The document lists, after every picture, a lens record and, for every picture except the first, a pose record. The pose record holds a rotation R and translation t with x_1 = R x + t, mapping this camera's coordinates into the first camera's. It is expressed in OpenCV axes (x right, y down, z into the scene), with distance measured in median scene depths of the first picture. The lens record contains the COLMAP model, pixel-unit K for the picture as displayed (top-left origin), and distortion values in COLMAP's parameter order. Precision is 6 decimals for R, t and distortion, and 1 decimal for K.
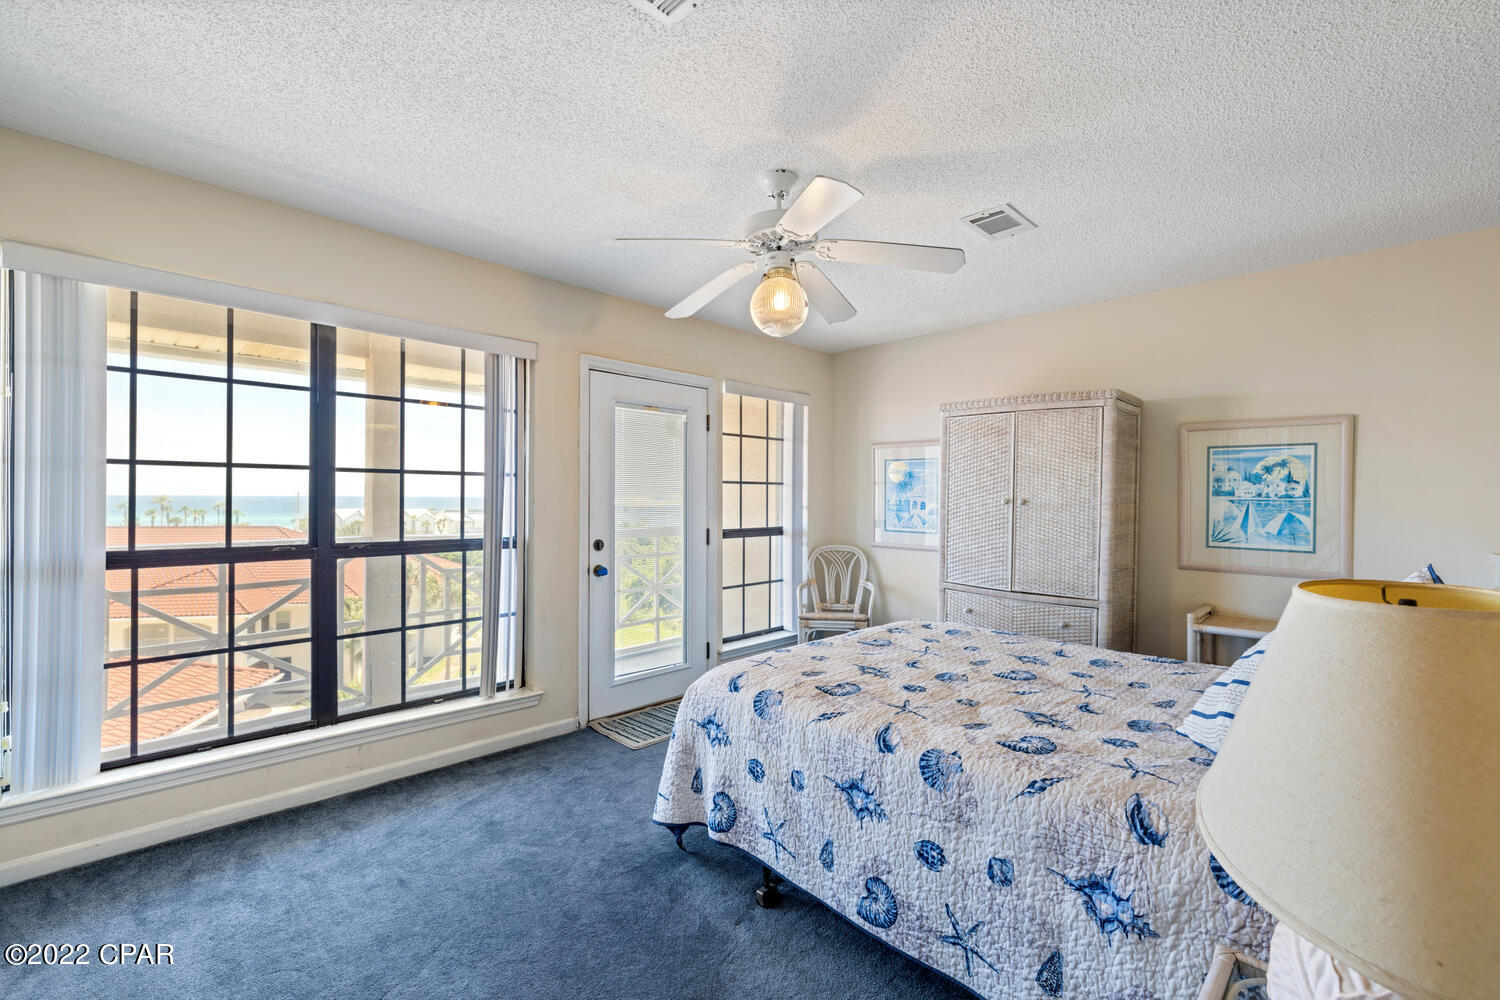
lens RADIAL K [[637.0, 0, 744.8], [0, 637.0, 492.8], [0, 0, 1]] dist [-0.000234, -0.000089]
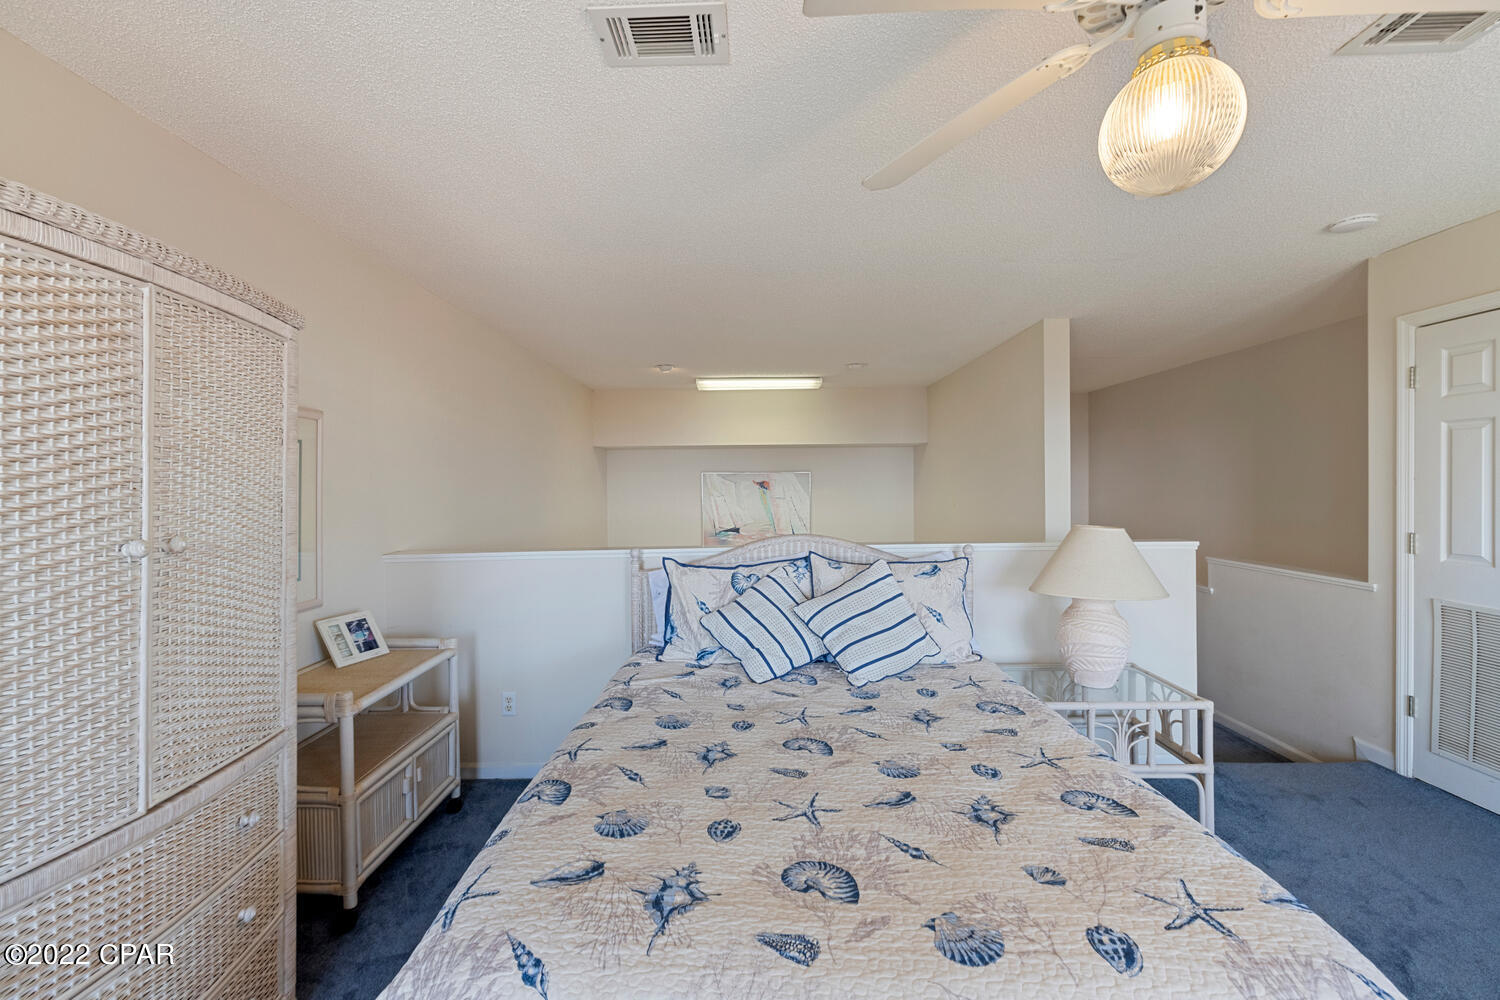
lens RADIAL K [[637.0, 0, 744.8], [0, 637.0, 492.8], [0, 0, 1]] dist [-0.000234, -0.000089]
pose [[-0.686374, -0.007477, 0.727210, -0.058884], [0.005995, 0.999855, 0.015939, -0.023476], [-0.727224, 0.015300, -0.686230, 1.274997]]
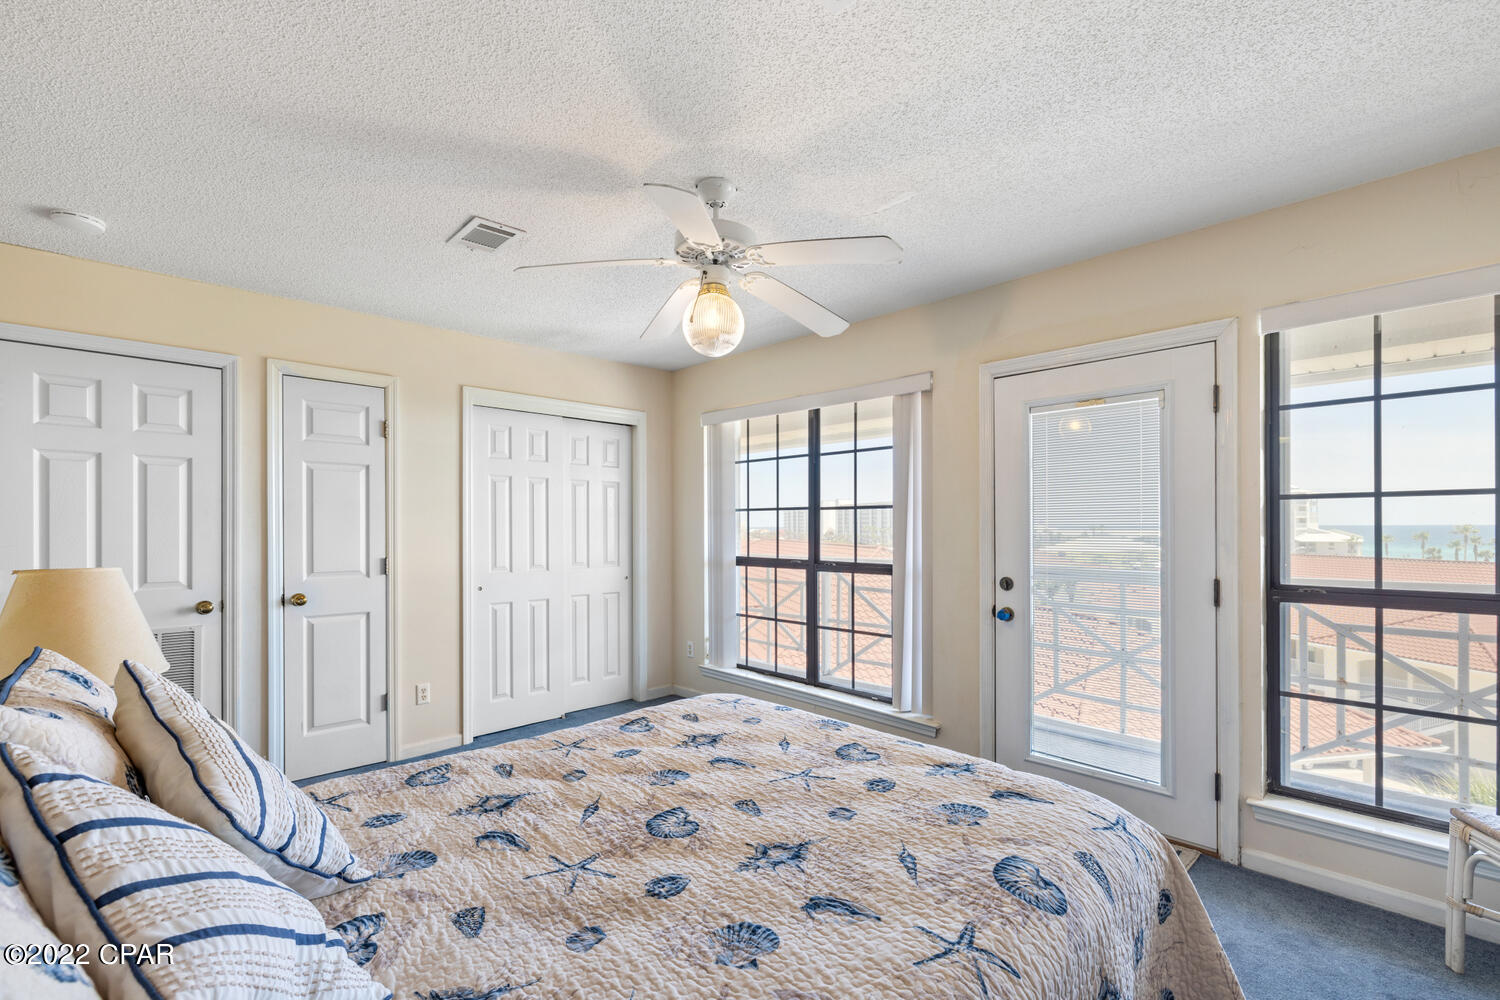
lens RADIAL K [[665.2, 0, 744.7], [0, 665.2, 523.7], [0, 0, 1]] dist [0.026626, 0.000026]
pose [[-0.031680, -0.012594, -0.999419, 0.848460], [0.007099, 0.999893, -0.012825, 0.015182], [0.999473, -0.007501, -0.031587, 0.881000]]
